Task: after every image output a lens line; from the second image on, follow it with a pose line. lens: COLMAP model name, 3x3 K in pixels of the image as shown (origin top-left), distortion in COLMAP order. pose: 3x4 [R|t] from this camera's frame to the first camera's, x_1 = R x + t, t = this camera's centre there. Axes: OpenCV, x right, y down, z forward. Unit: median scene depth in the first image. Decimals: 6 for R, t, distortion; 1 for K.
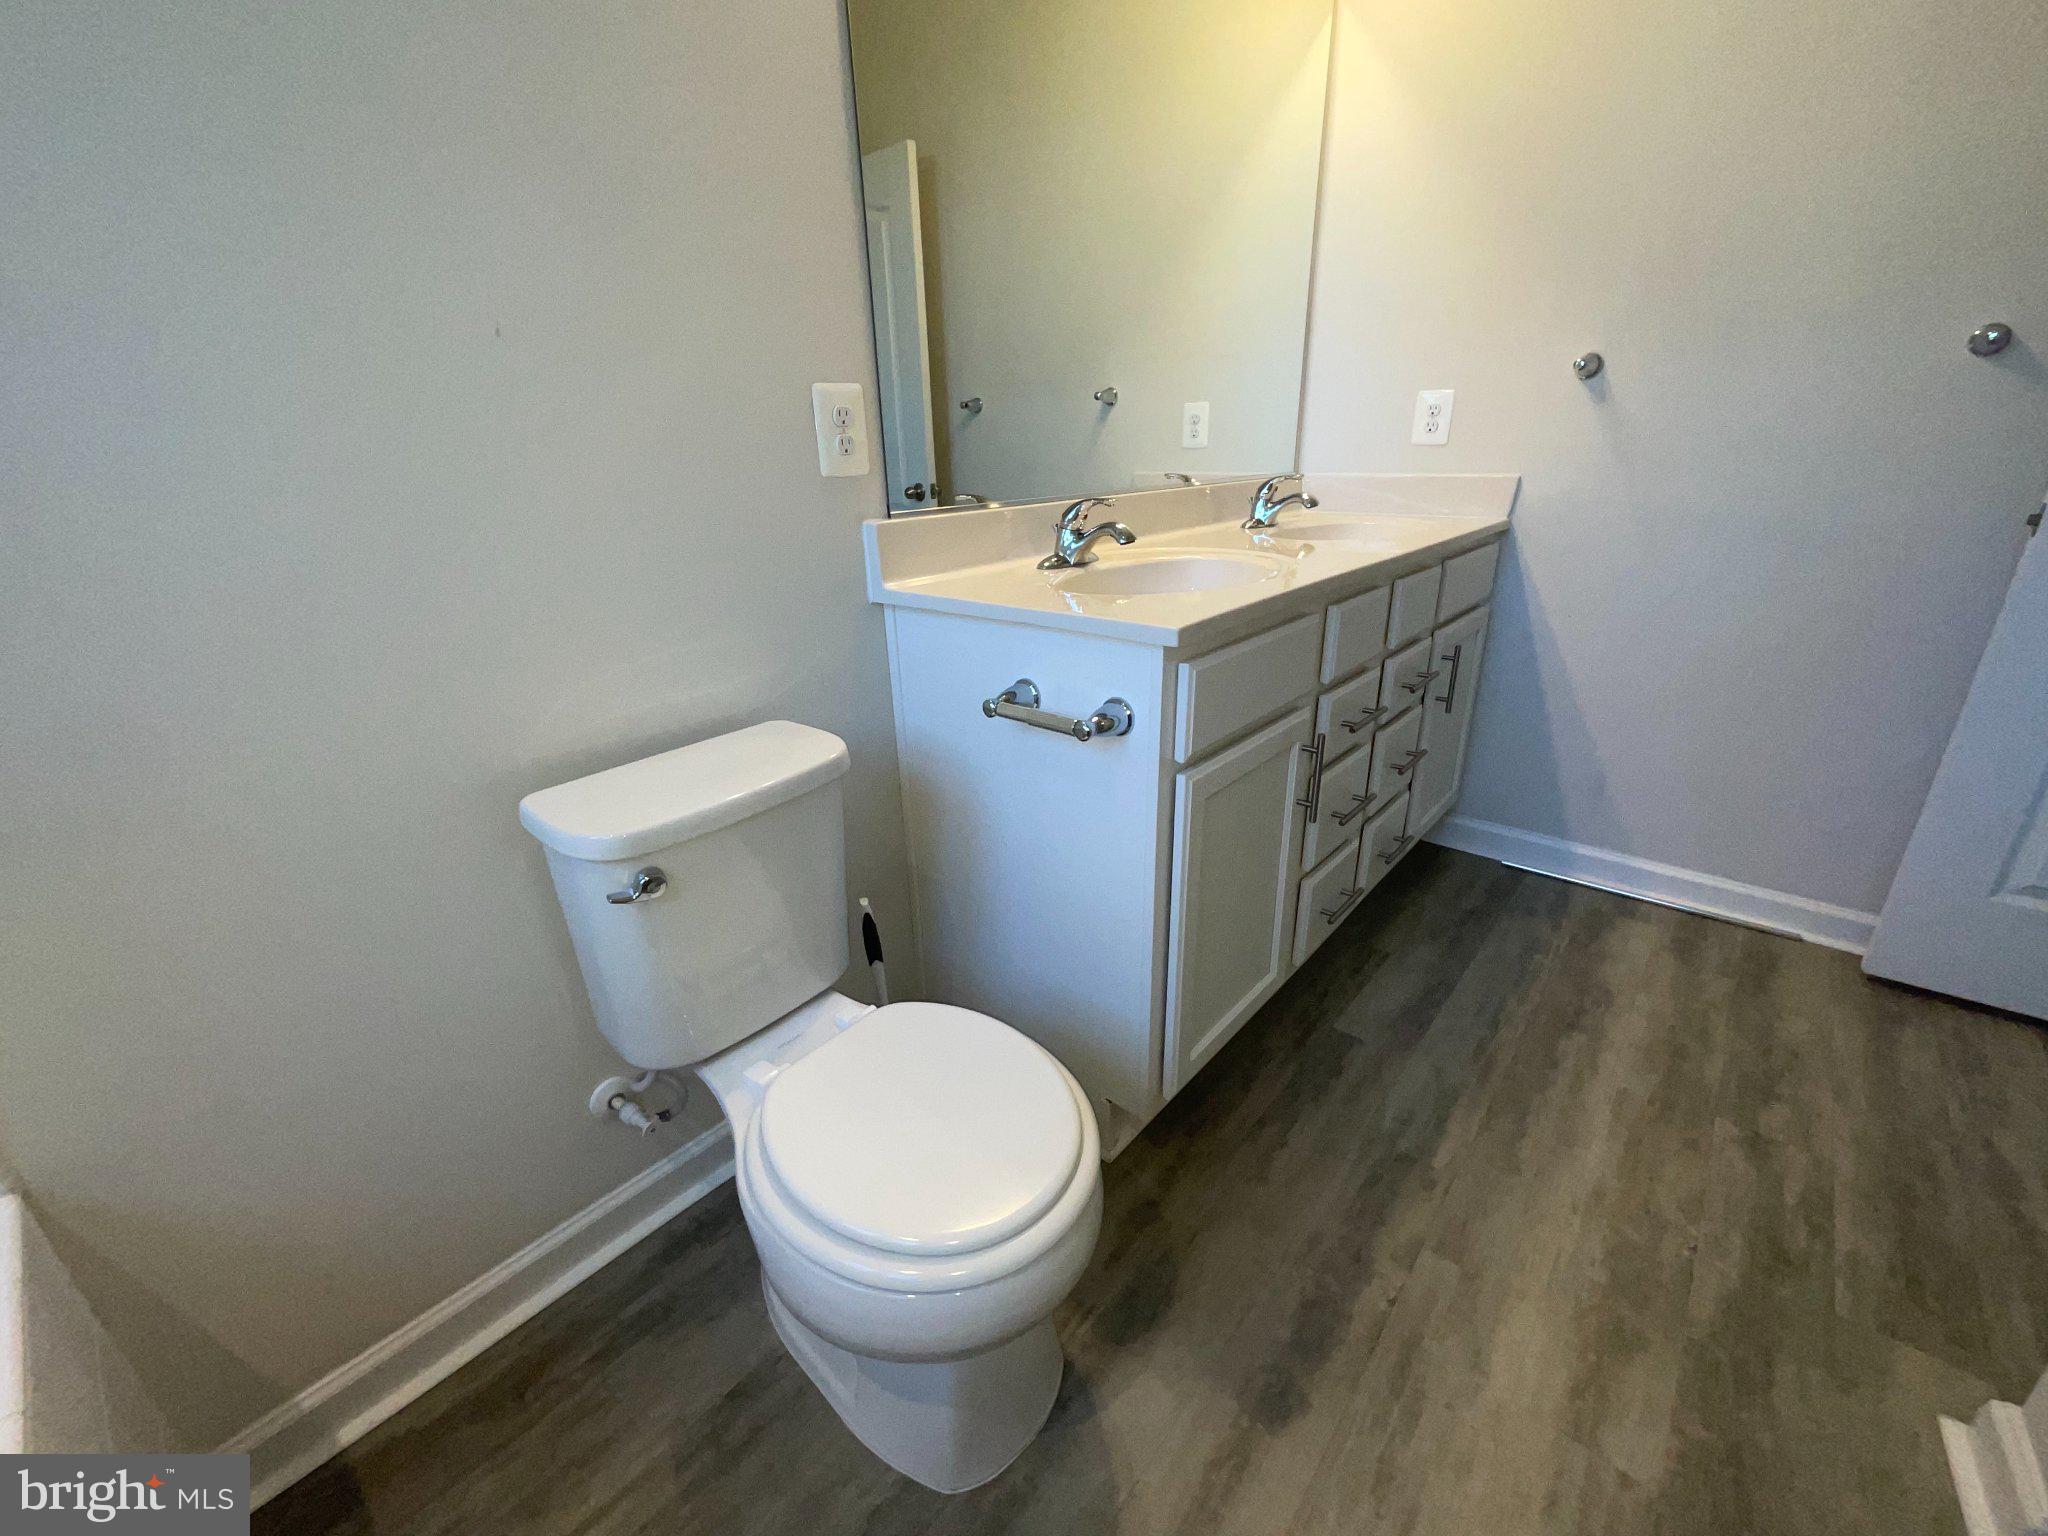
lens RADIAL K [[824.3, 0, 1028.0], [0, 824.3, 770.6], [0, 0, 1]] dist [0.013047, -0.000457]
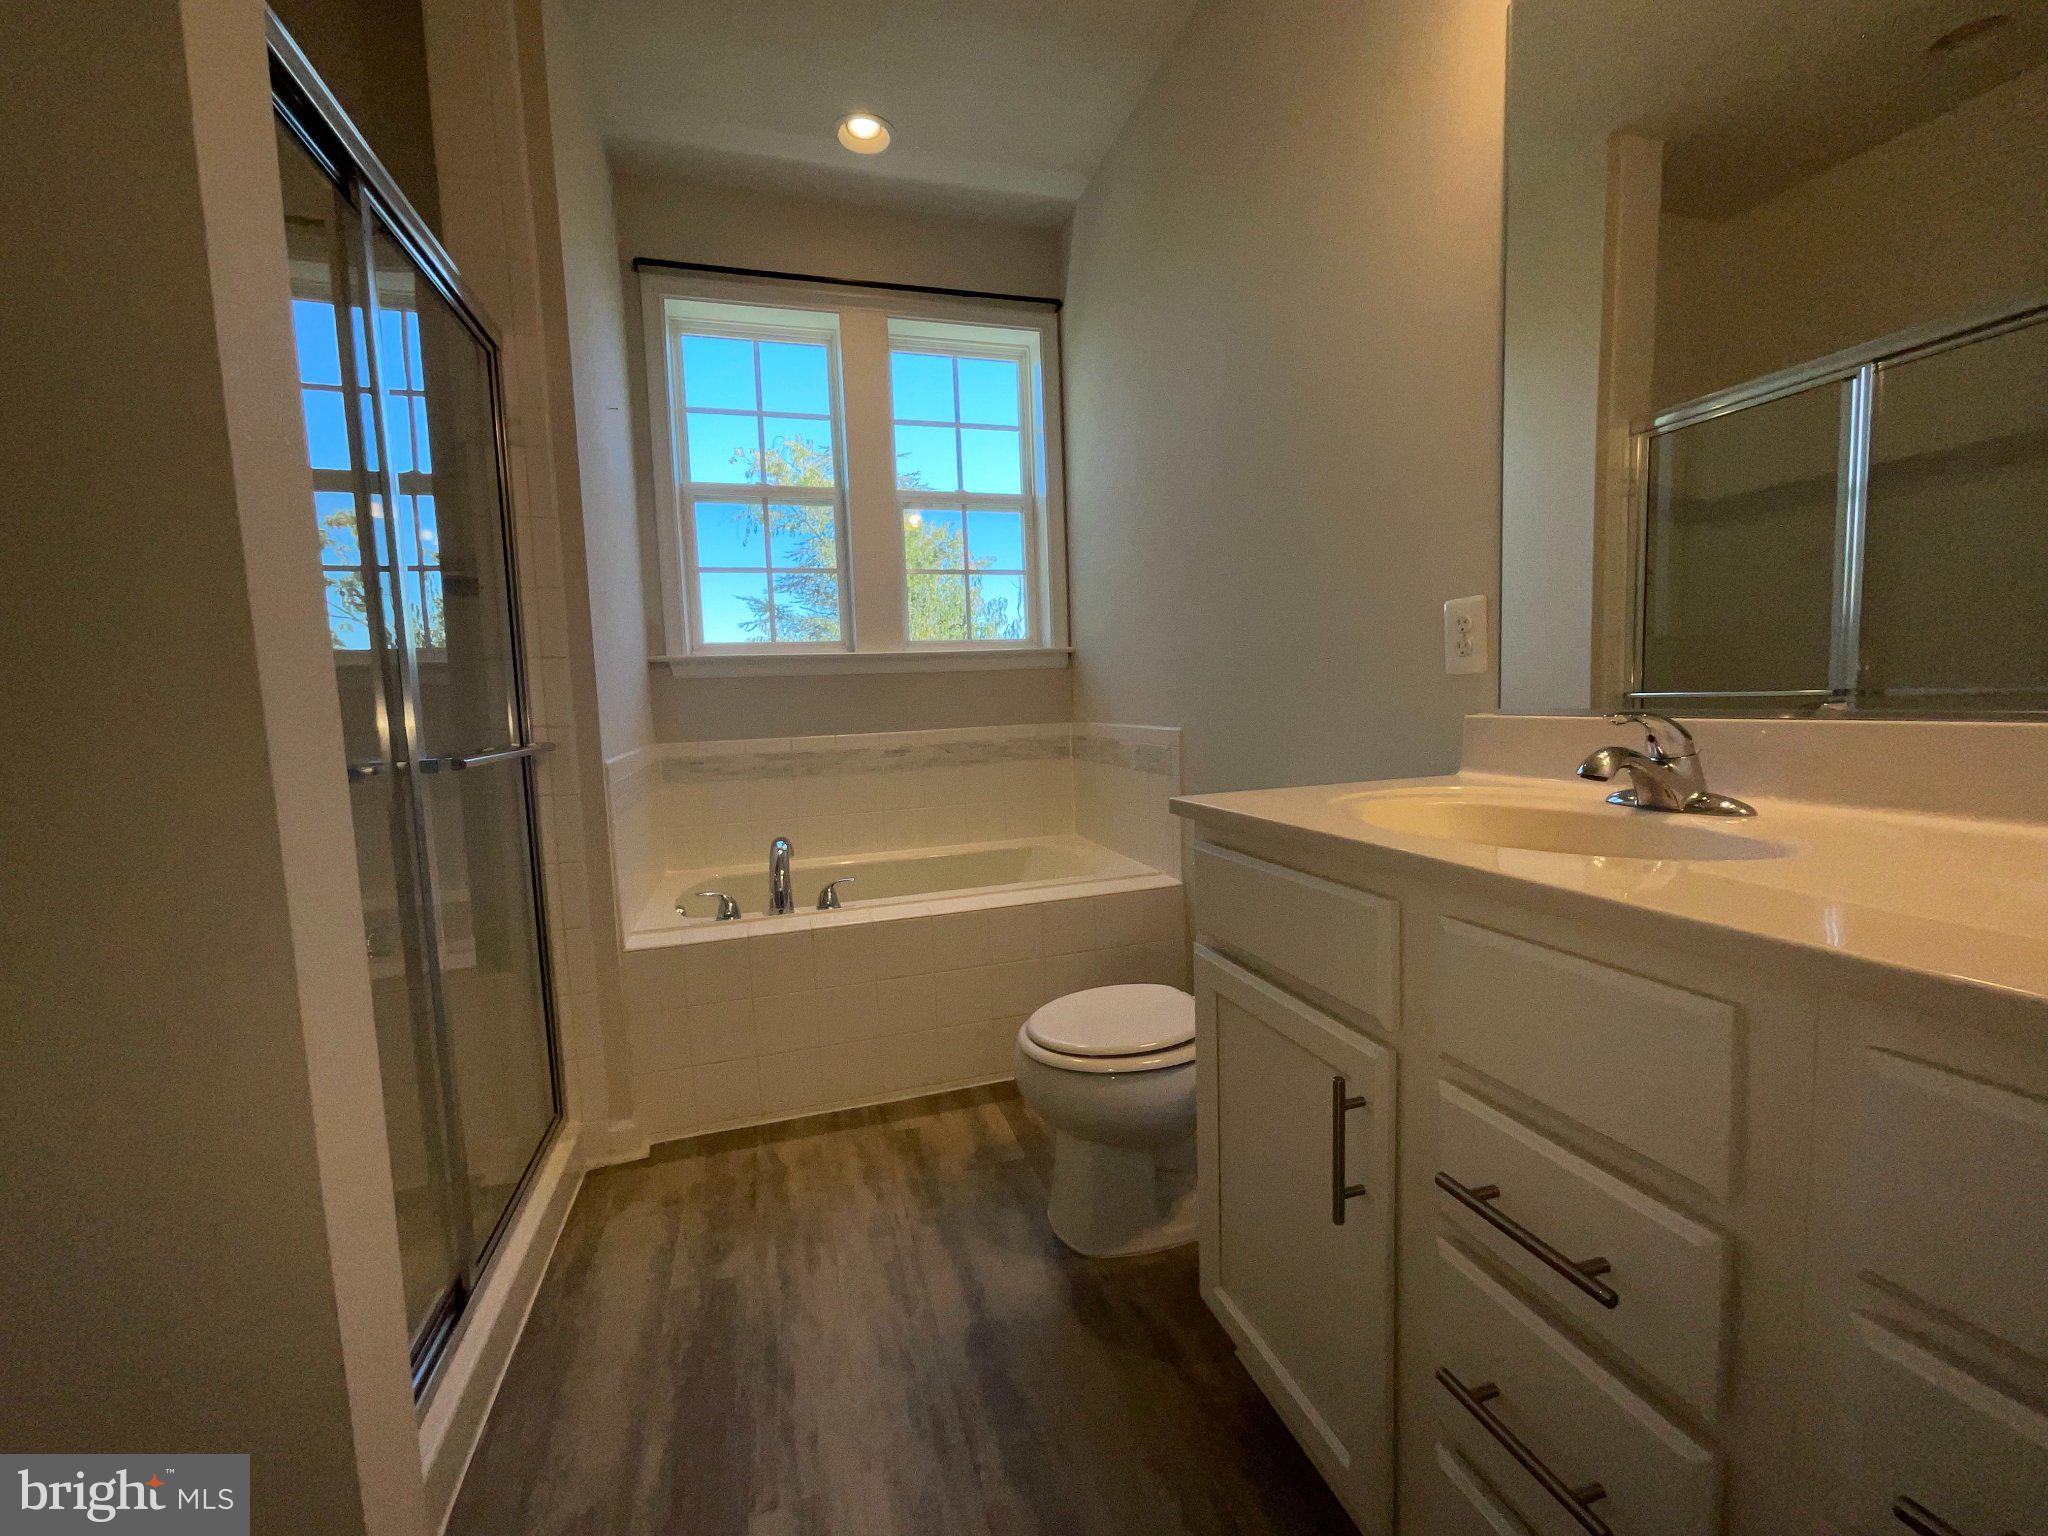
lens RADIAL K [[824.3, 0, 1024.9], [0, 824.3, 768.7], [0, 0, 1]] dist [0.013047, -0.000457]
pose [[-0.524770, 0.113433, -0.843653, 1.191207], [-0.263609, 0.920707, 0.287764, -0.457039], [0.809399, 0.373404, -0.453257, 1.216324]]
